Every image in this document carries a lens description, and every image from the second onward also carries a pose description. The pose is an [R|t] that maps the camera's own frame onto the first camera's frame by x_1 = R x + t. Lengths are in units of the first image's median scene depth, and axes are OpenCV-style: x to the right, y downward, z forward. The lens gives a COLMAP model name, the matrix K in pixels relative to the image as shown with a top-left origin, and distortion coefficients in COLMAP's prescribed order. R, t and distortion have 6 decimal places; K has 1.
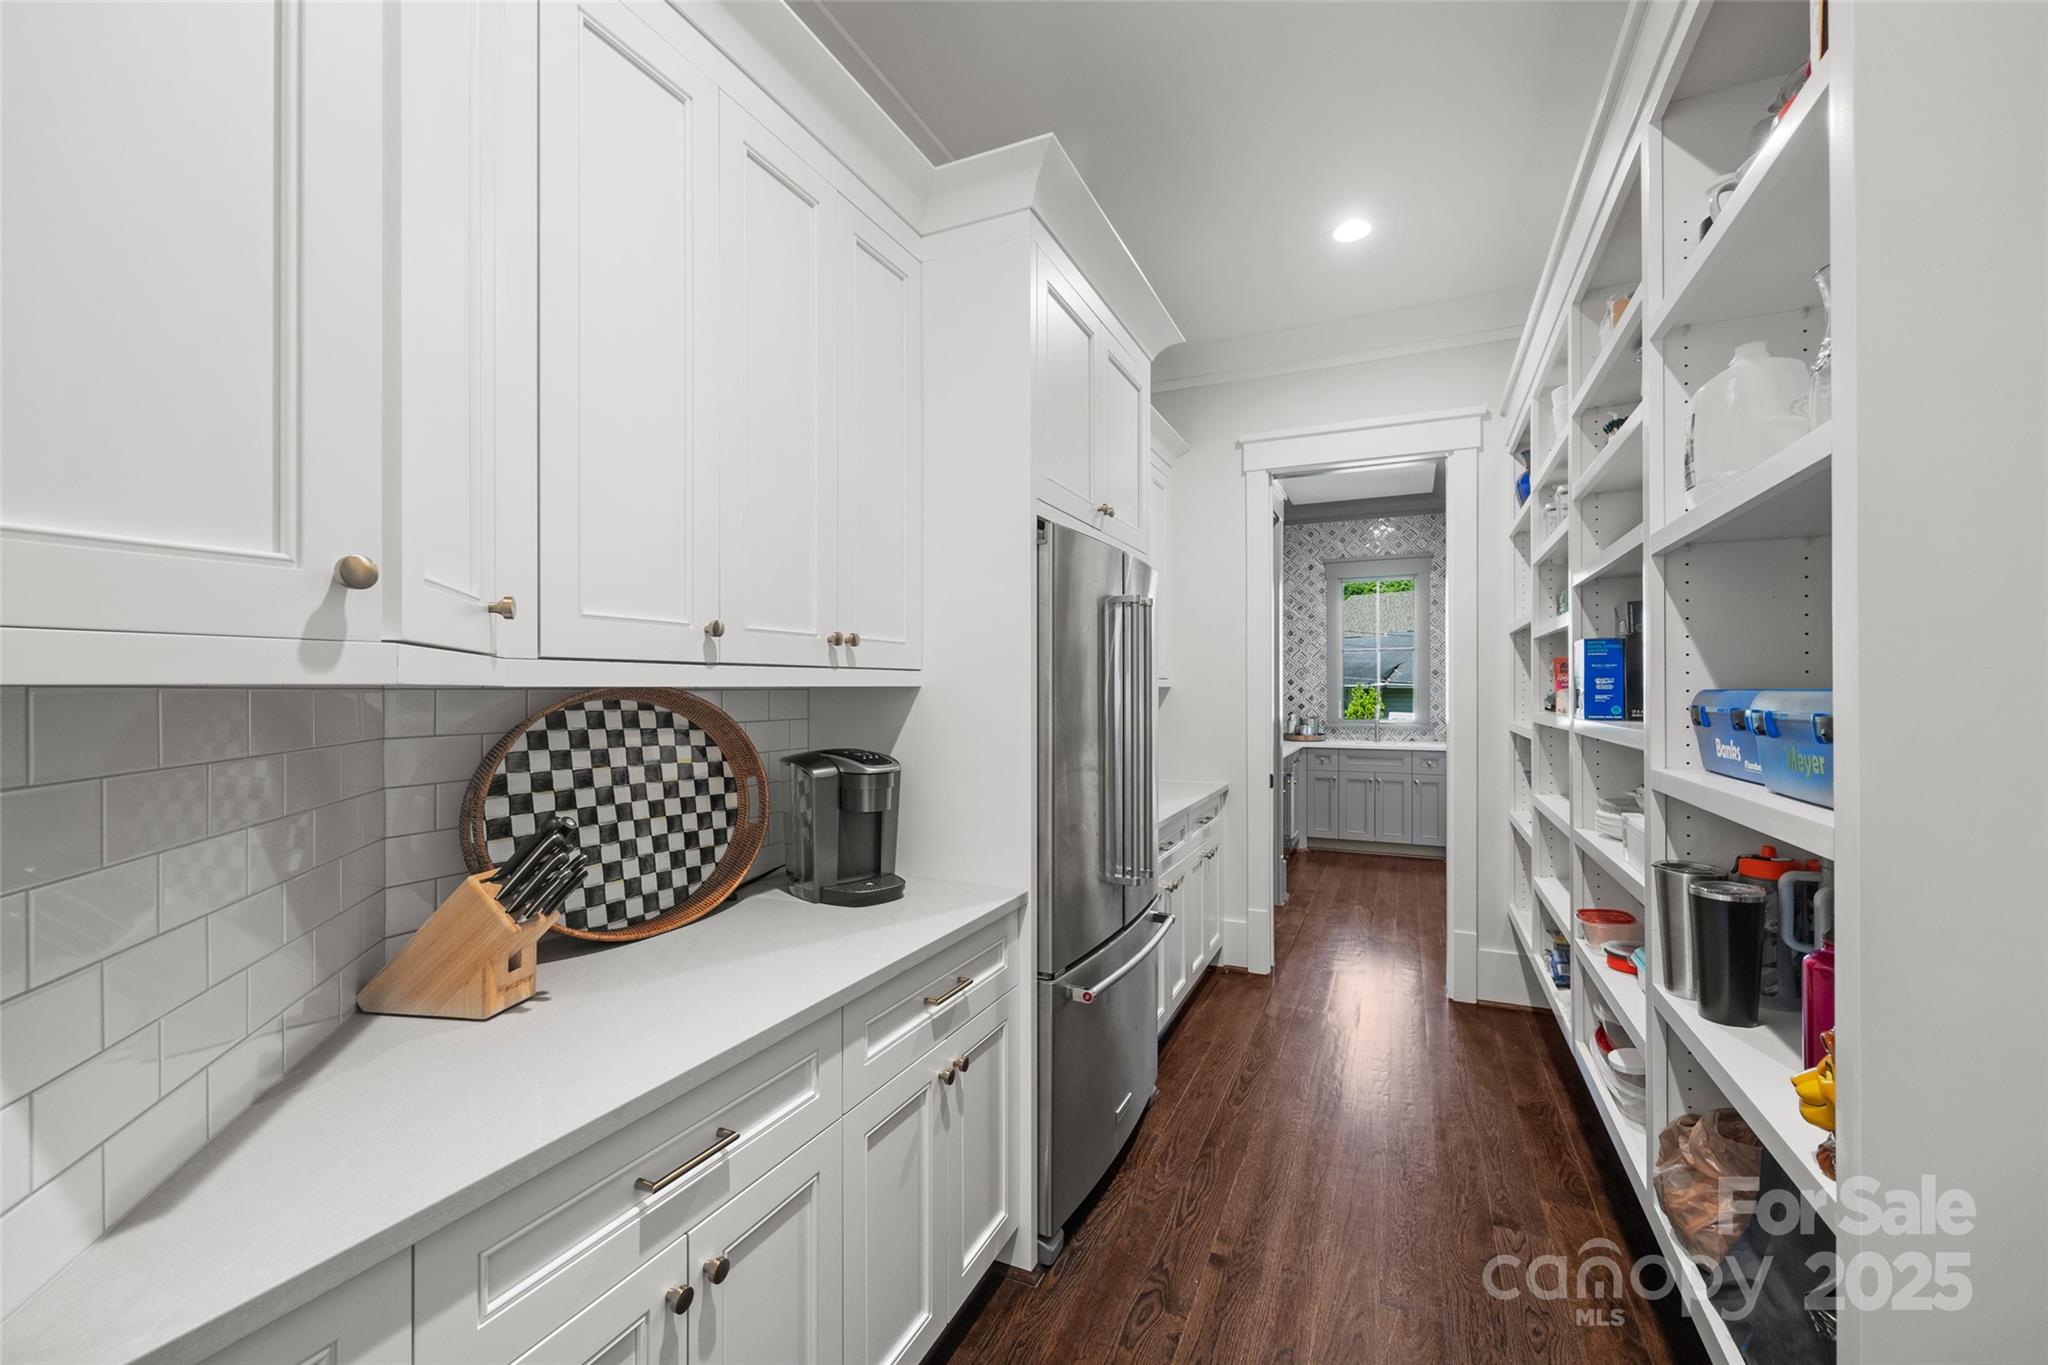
lens RADIAL K [[842.3, 0, 1024.1], [0, 842.3, 685.2], [0, 0, 1]] dist [0.000932, 0.000440]
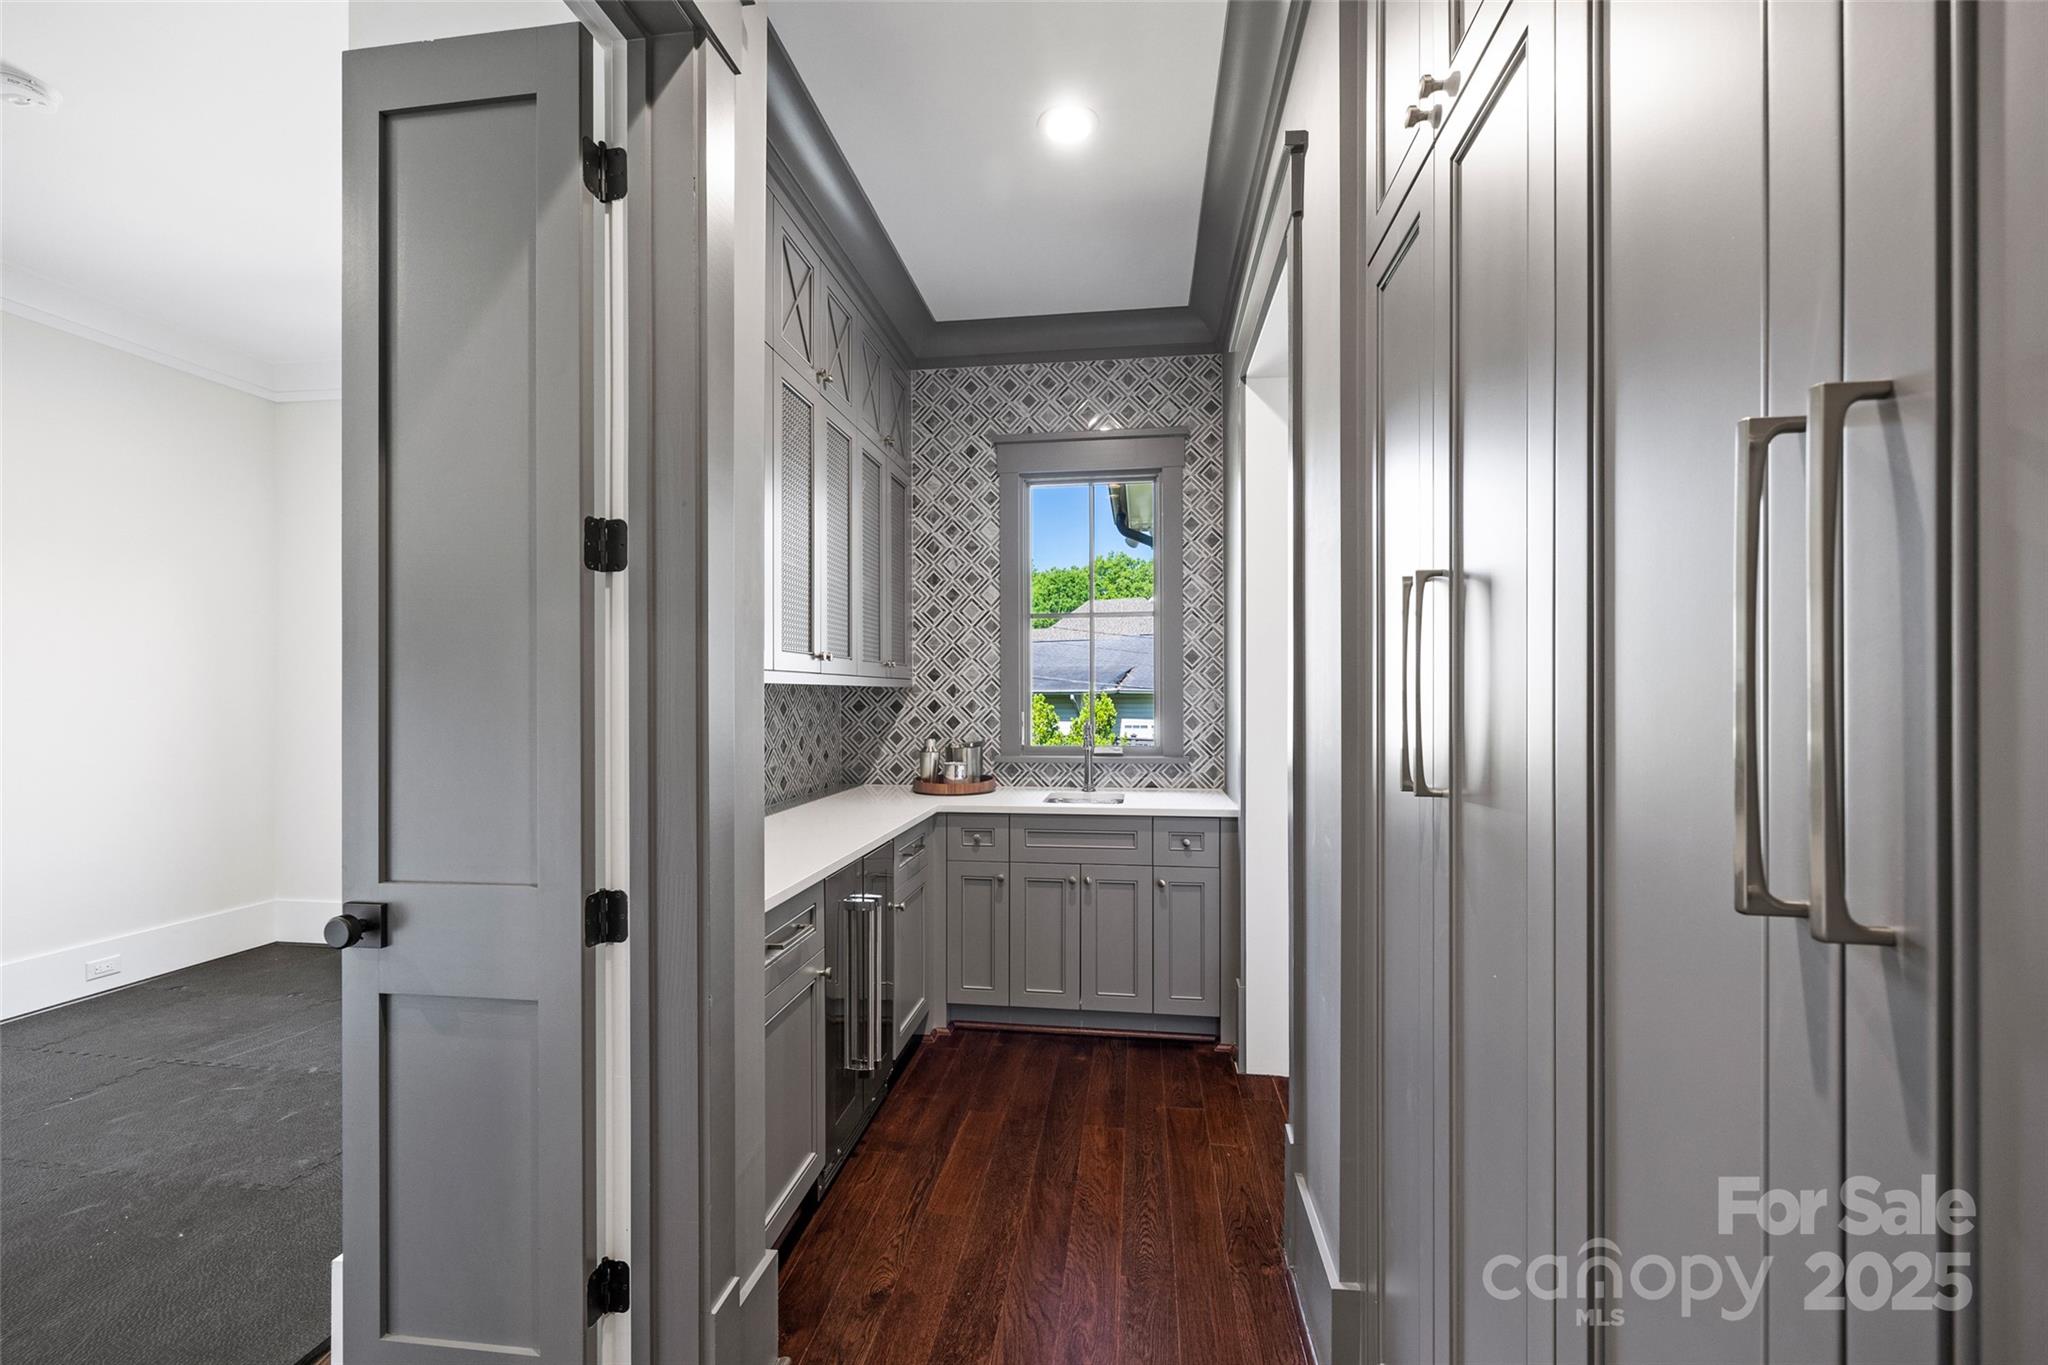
lens RADIAL K [[842.3, 0, 1023.4], [0, 842.3, 690.7], [0, 0, 1]] dist [0.000932, 0.000440]
pose [[0.957693, 0.002557, 0.287782, 0.225834], [-0.002382, 0.999997, -0.000955, 0.006245], [-0.287783, 0.000229, 0.957696, 0.503964]]
